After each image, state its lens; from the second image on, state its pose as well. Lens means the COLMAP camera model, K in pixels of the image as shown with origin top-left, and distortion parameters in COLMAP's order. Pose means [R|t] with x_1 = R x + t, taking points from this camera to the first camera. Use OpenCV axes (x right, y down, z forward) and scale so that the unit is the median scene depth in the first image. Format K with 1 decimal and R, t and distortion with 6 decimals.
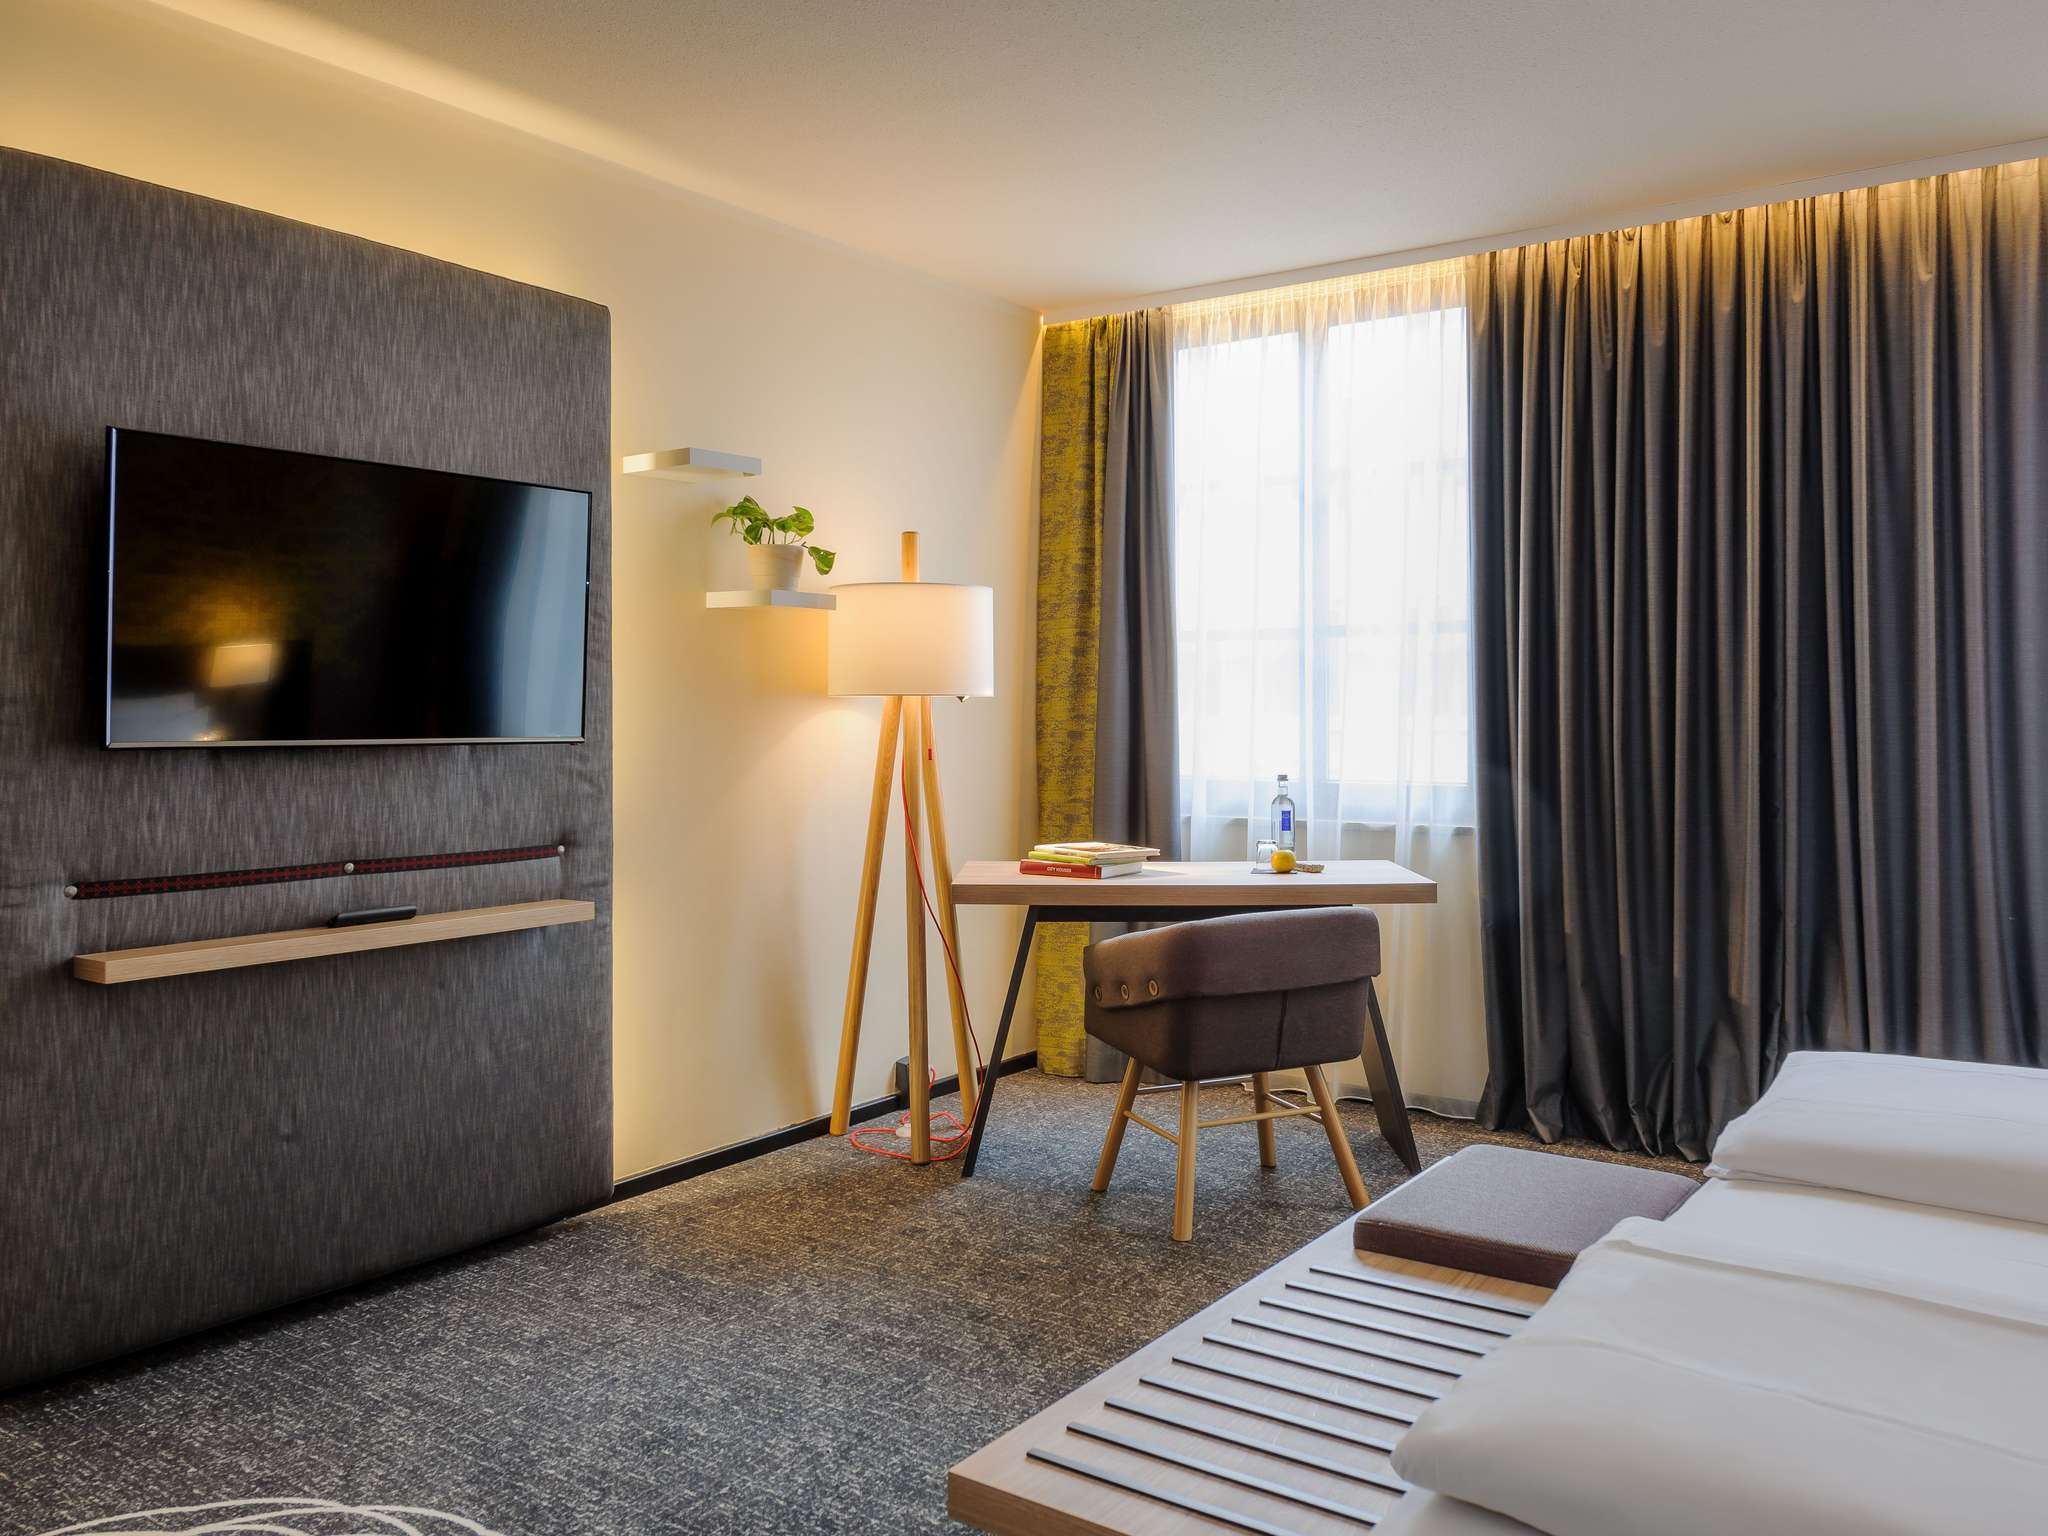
lens RADIAL K [[1594.2, 0, 1045.8], [0, 1594.2, 709.9], [0, 0, 1]] dist [0.005530, 0.007705]
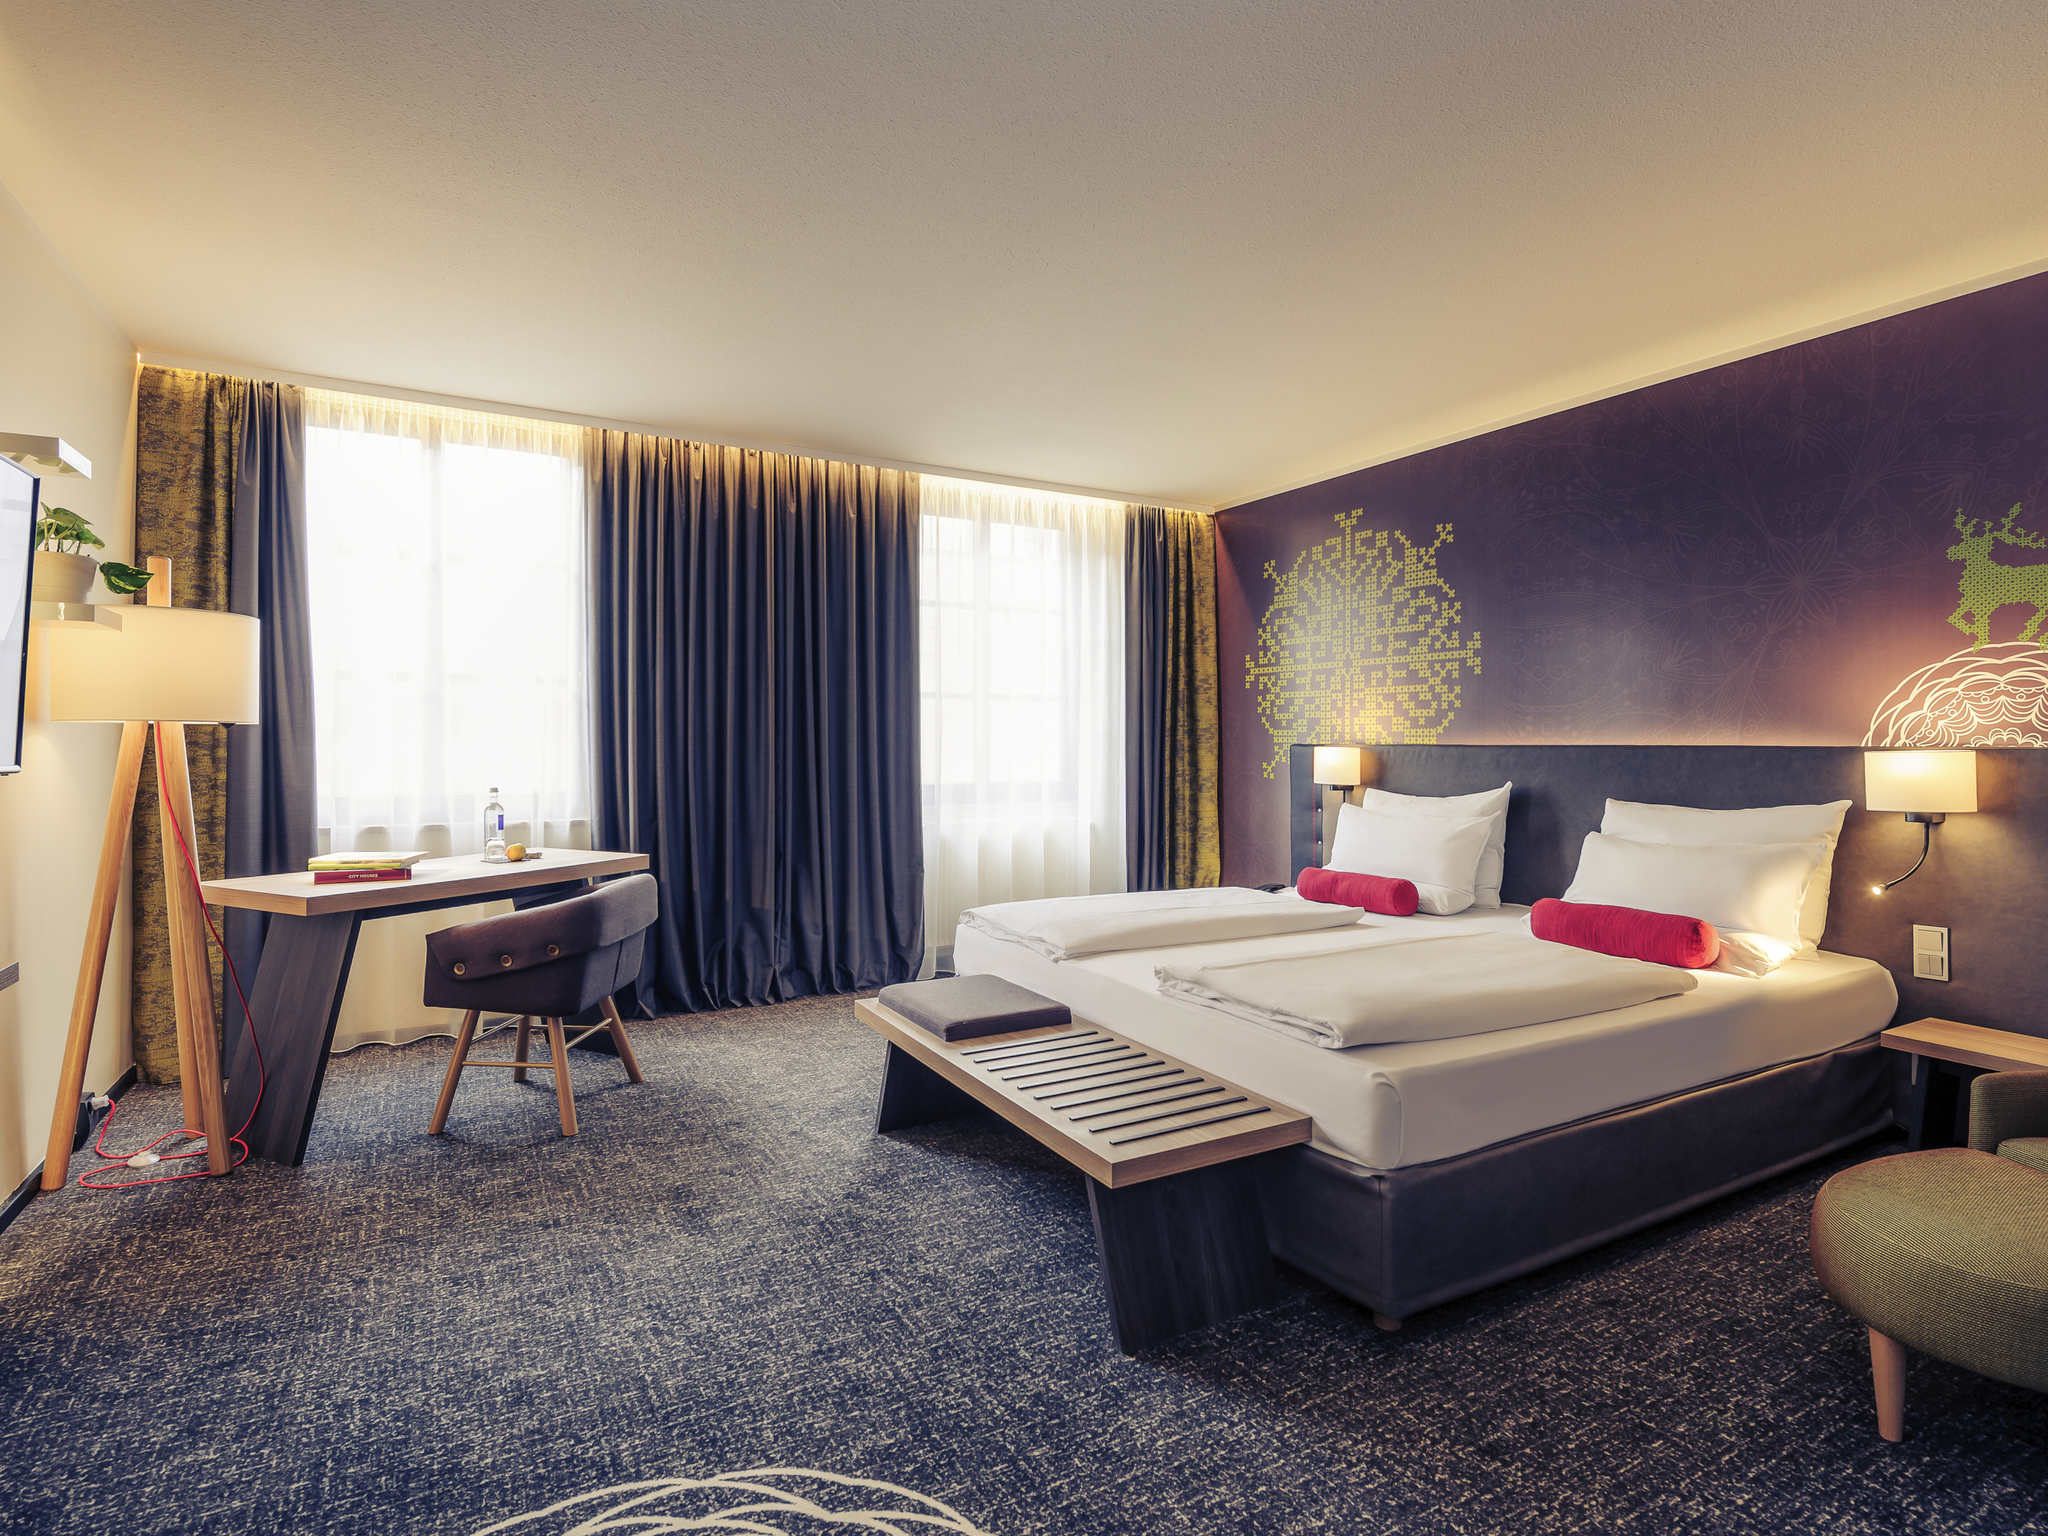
lens RADIAL K [[1061.4, 0, 1035.2], [0, 1061.4, 755.2], [0, 0, 1]] dist [0.010894, -0.007950]
pose [[0.436504, -0.005838, 0.899683, -0.460462], [-0.003638, 0.999959, 0.008254, 0.005311], [-0.899695, -0.006876, 0.436465, 0.224143]]
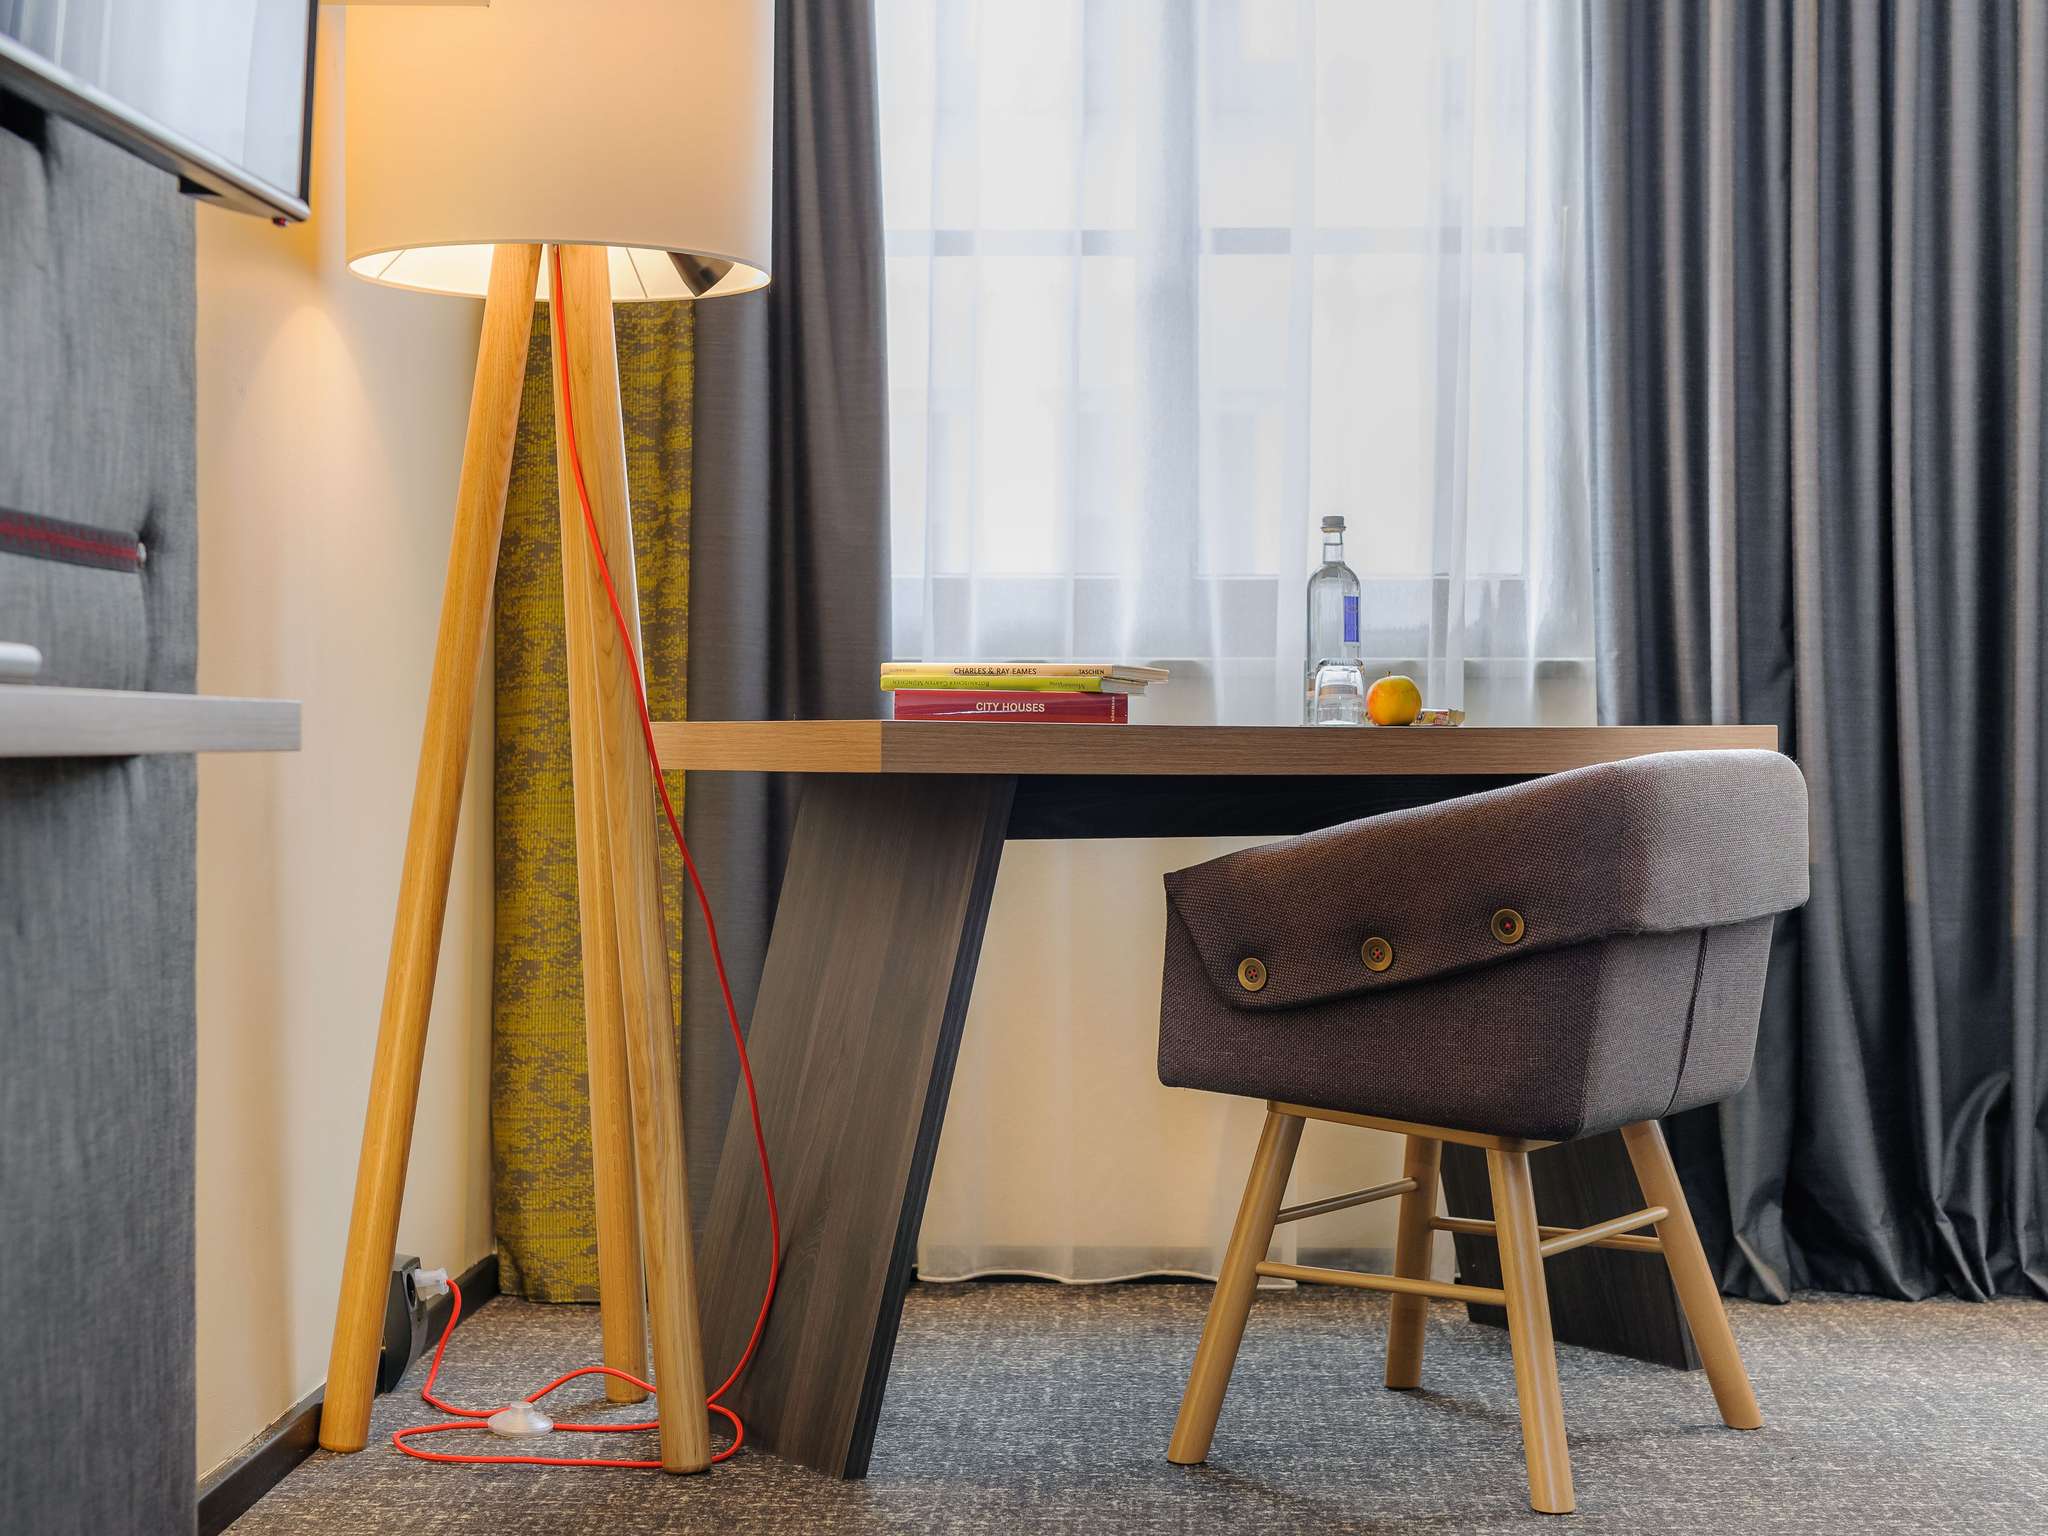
lens RADIAL K [[3516.1, 0, 1043.1], [0, 3516.1, 755.8], [0, 0, 1]] dist [-0.021109, 0.000000]
pose [[0.836197, 0.002531, 0.548423, -0.463280], [-0.004641, 0.999986, 0.002461, 0.107869], [-0.548409, -0.004603, 0.836198, 0.244111]]
